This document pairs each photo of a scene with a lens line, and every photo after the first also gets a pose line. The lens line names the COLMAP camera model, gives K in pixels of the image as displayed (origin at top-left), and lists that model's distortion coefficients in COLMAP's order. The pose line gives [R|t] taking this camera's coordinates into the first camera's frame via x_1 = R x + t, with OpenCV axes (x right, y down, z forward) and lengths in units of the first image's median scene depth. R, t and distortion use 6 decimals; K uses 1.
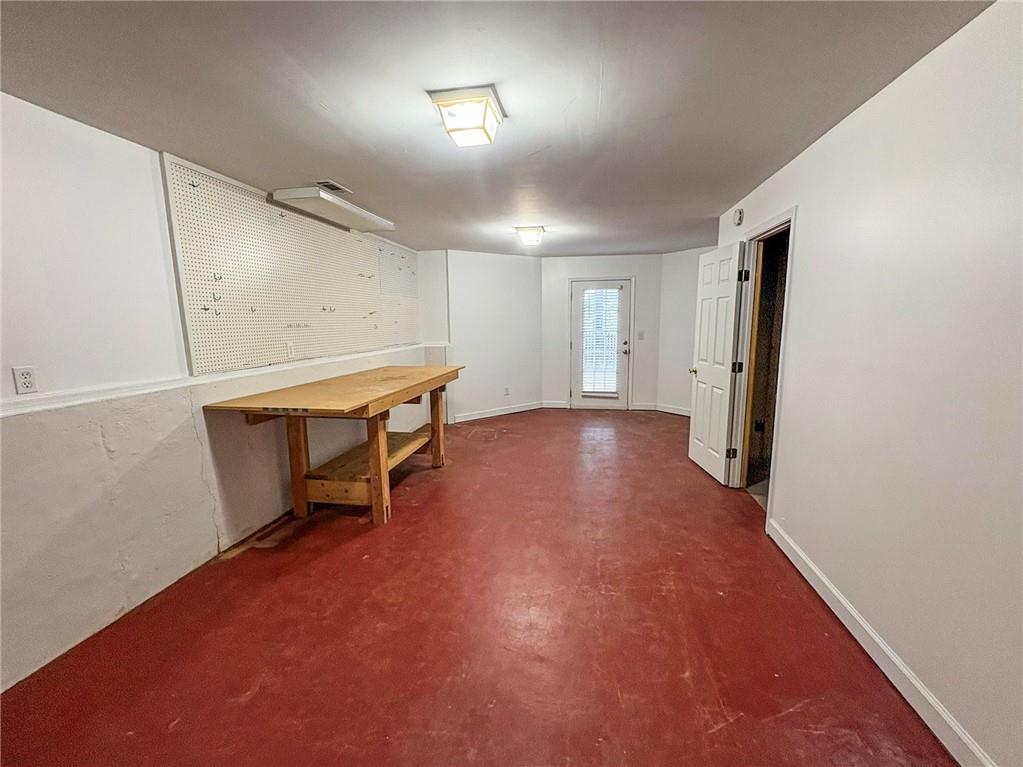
lens RADIAL K [[421.1, 0, 513.4], [0, 421.1, 385.4], [0, 0, 1]] dist [0.003869, 0.000360]
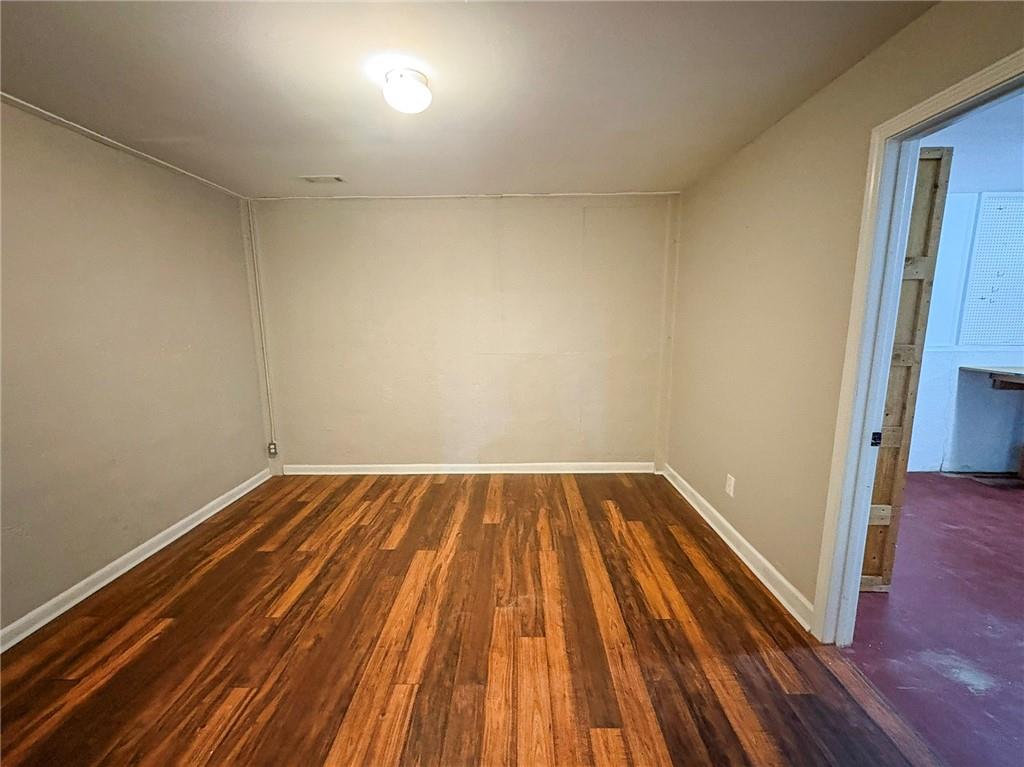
lens RADIAL K [[421.5, 0, 512.7], [0, 421.5, 385.6], [0, 0, 1]] dist [0.003869, 0.000360]
pose [[0.163257, 0.170185, -0.971794, 0.403146], [-0.144270, 0.978539, 0.147130, 0.112013], [0.975978, 0.116181, 0.184306, -0.699574]]
